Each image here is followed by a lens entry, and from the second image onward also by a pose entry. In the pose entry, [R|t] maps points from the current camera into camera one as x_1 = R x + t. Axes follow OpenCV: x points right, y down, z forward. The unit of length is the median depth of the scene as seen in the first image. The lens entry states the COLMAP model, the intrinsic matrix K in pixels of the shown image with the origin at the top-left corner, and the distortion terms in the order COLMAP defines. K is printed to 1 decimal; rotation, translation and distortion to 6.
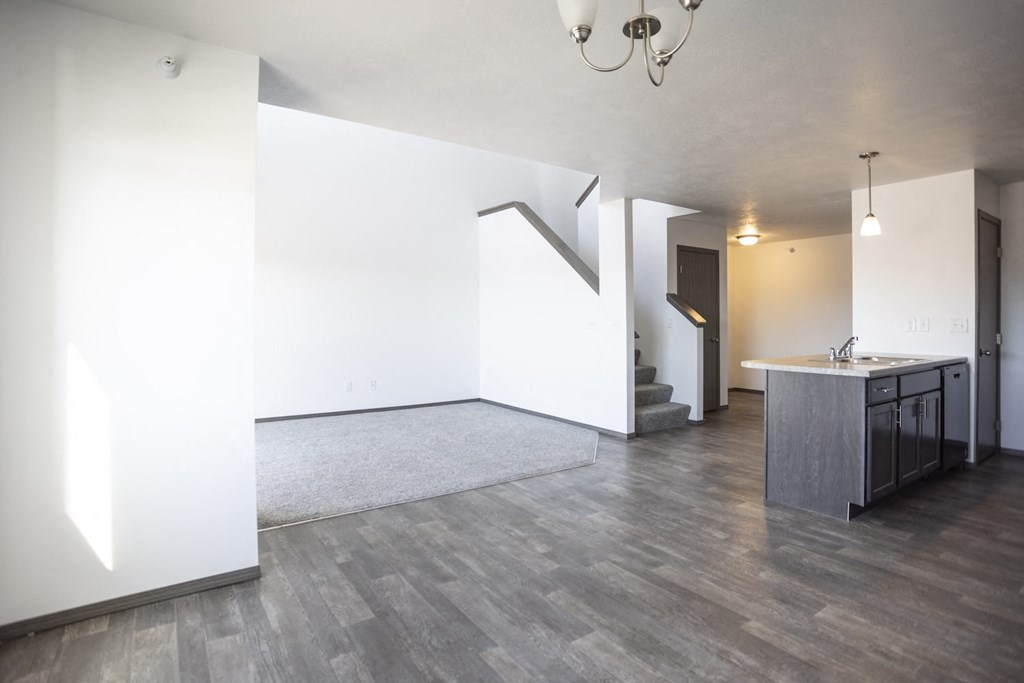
lens RADIAL K [[526.8, 0, 505.9], [0, 526.8, 320.8], [0, 0, 1]] dist [-0.080188, 0.033933]
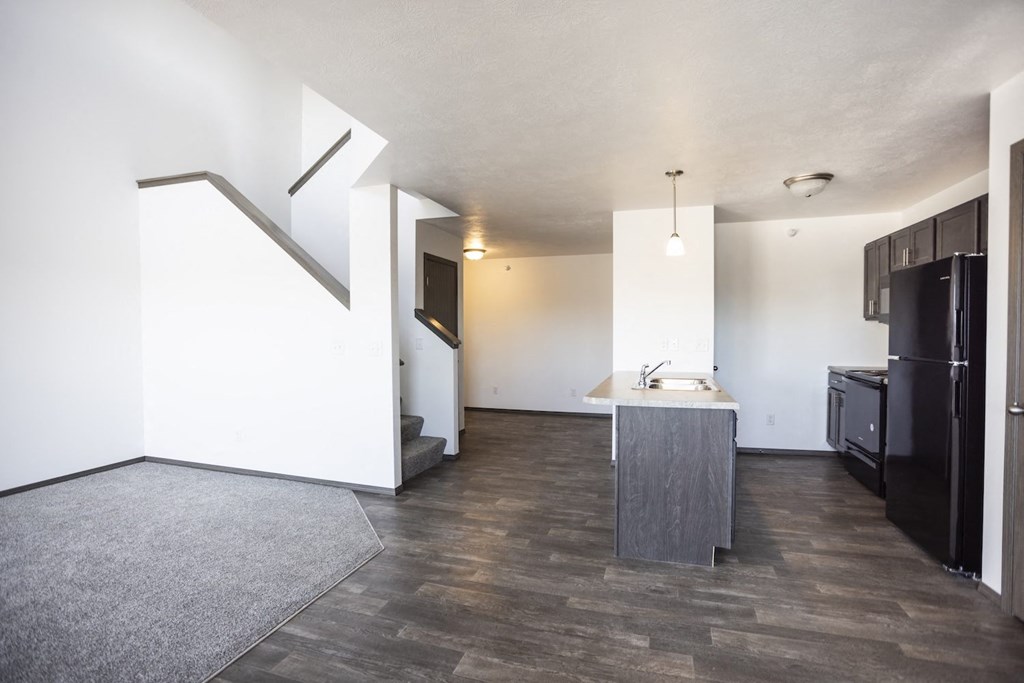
lens RADIAL K [[509.0, 0, 507.6], [0, 509.0, 339.5], [0, 0, 1]] dist [-0.074052, 0.029941]
pose [[0.792829, -0.014913, 0.609261, -0.142989], [0.006204, 0.999846, 0.016400, -0.028311], [-0.609412, -0.009222, 0.792800, 0.479748]]
